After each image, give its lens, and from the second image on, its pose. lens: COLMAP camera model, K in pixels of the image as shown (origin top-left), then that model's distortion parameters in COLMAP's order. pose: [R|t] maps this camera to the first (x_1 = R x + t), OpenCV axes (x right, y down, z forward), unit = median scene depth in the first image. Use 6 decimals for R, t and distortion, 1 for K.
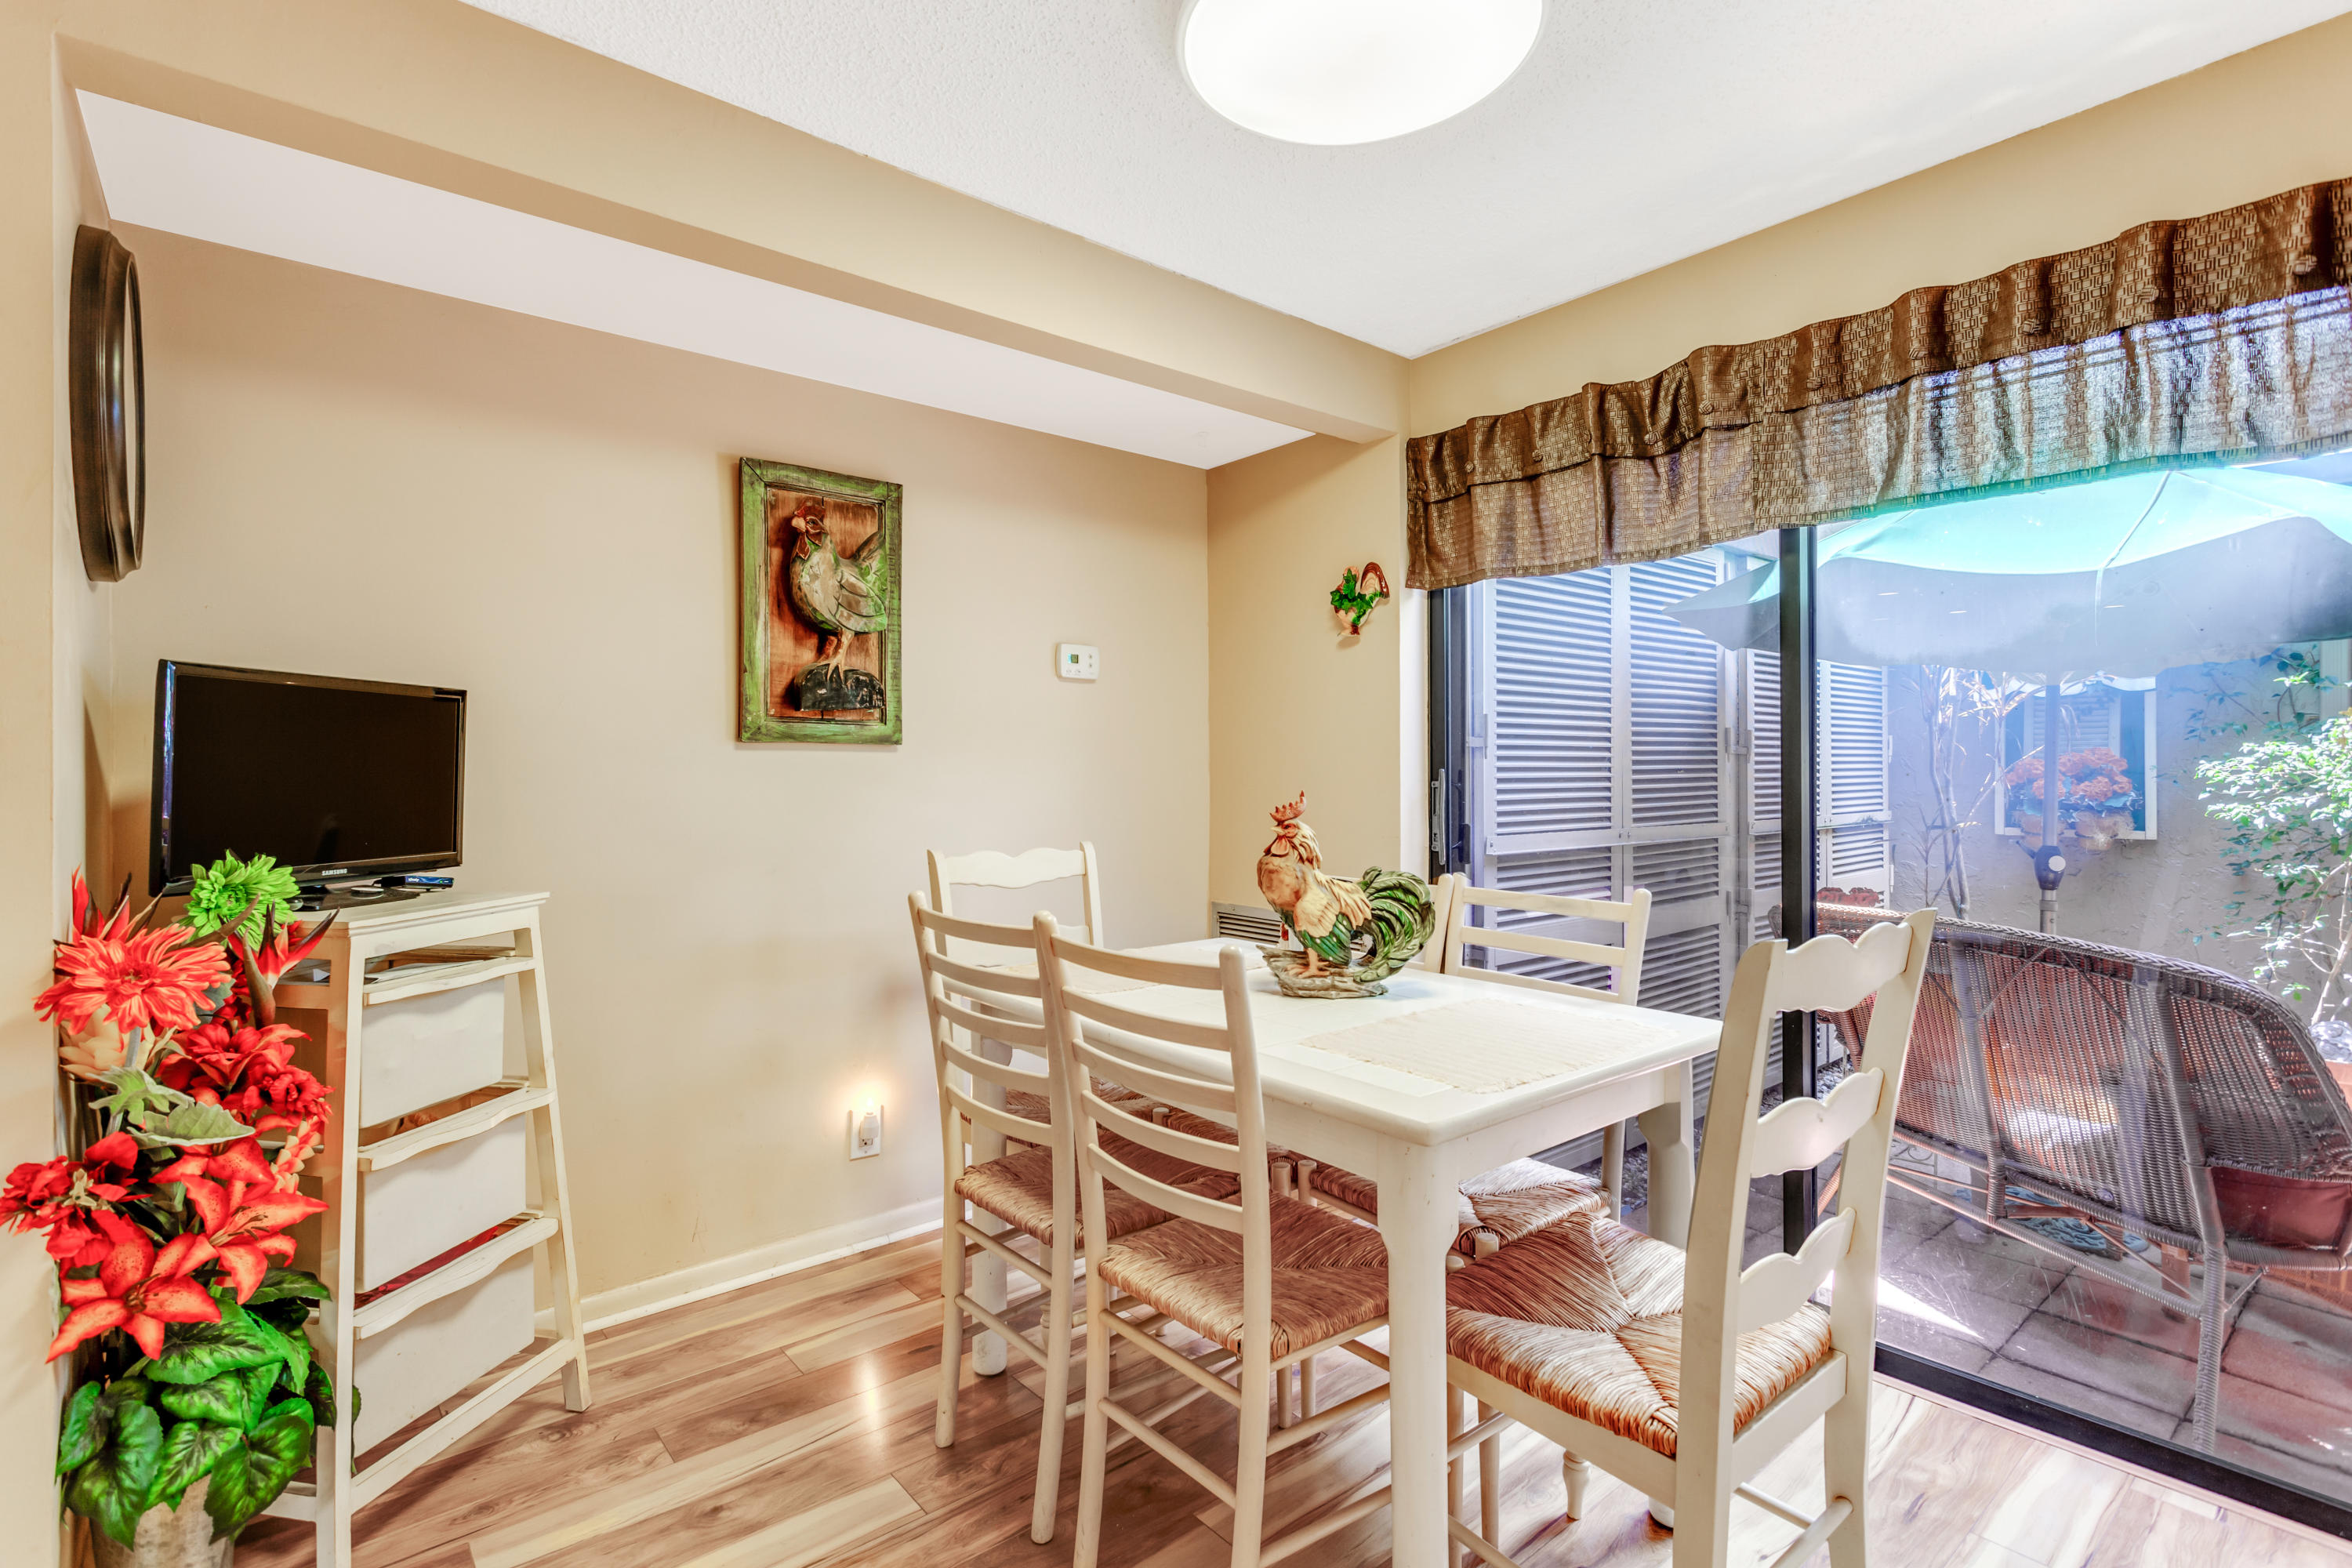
lens RADIAL K [[1106.5, 0, 1174.7], [0, 1106.5, 771.5], [0, 0, 1]] dist [0.001351, 0.000133]
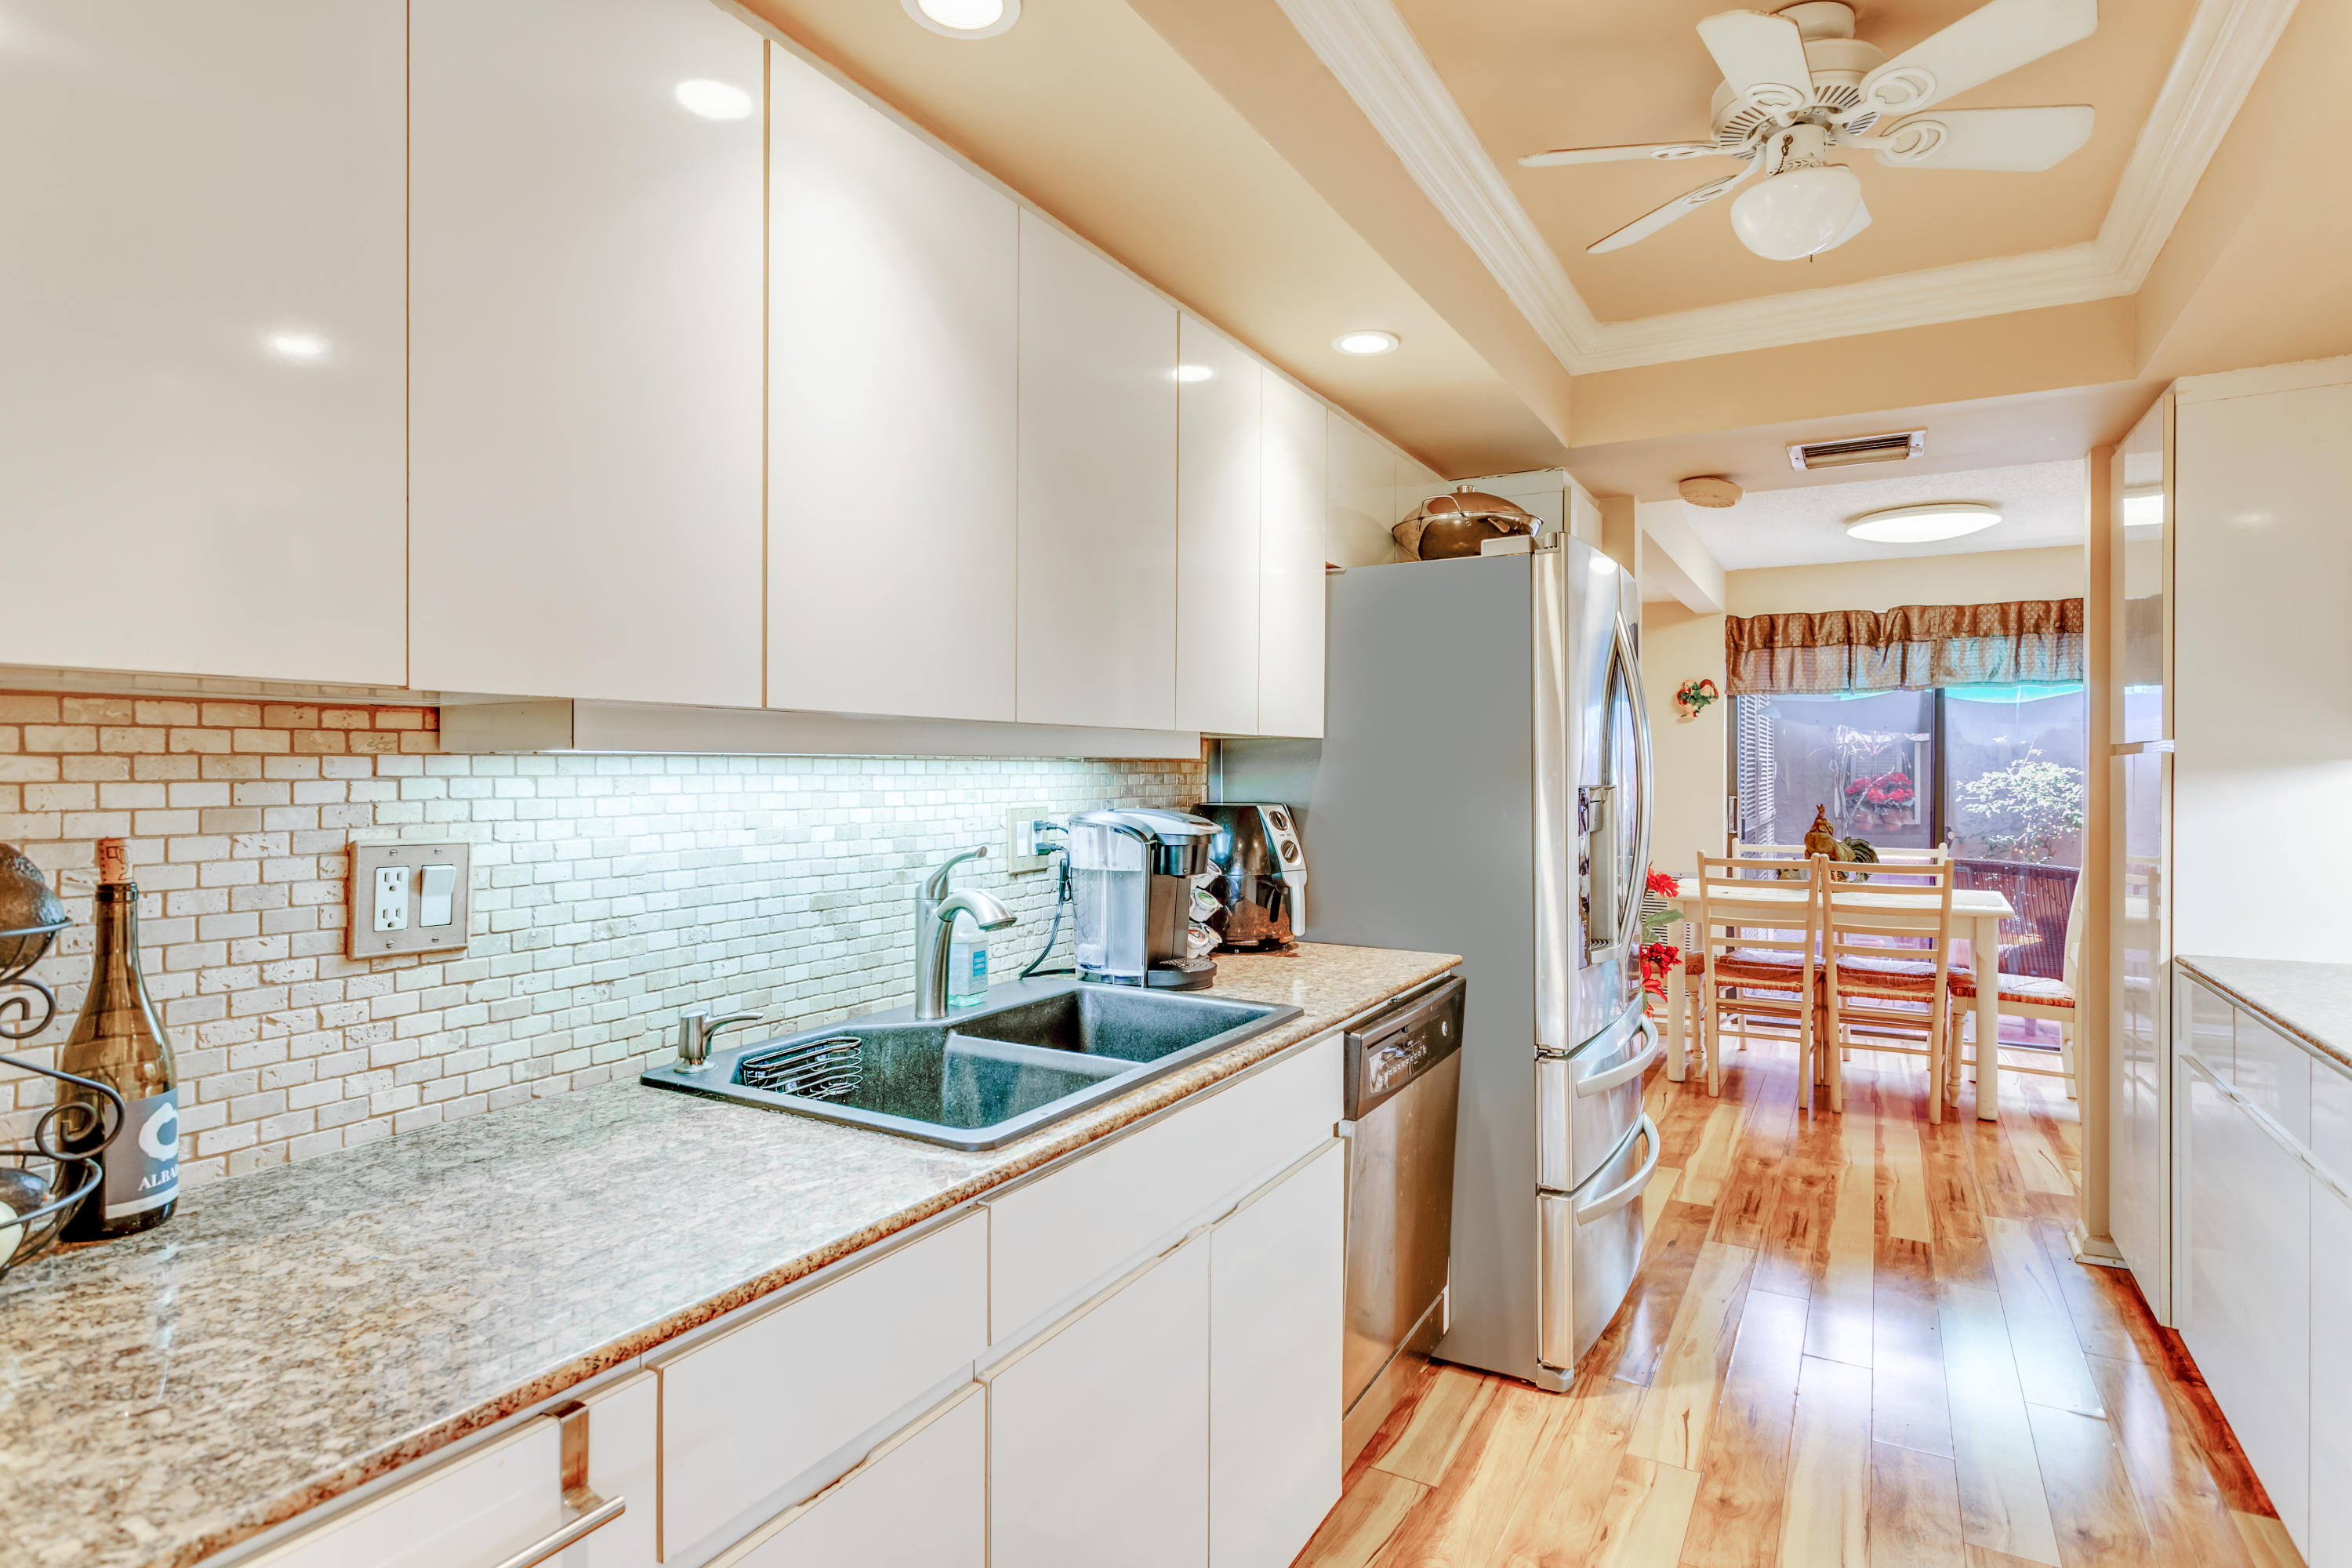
lens RADIAL K [[1229.1, 0, 1177.7], [0, 1229.1, 773.0], [0, 0, 1]] dist [-0.003339, -0.000325]
pose [[0.934891, 0.002191, 0.354929, -1.579982], [-0.002386, 0.999997, 0.000114, -0.032882], [-0.354928, -0.000953, 0.934893, -0.699591]]
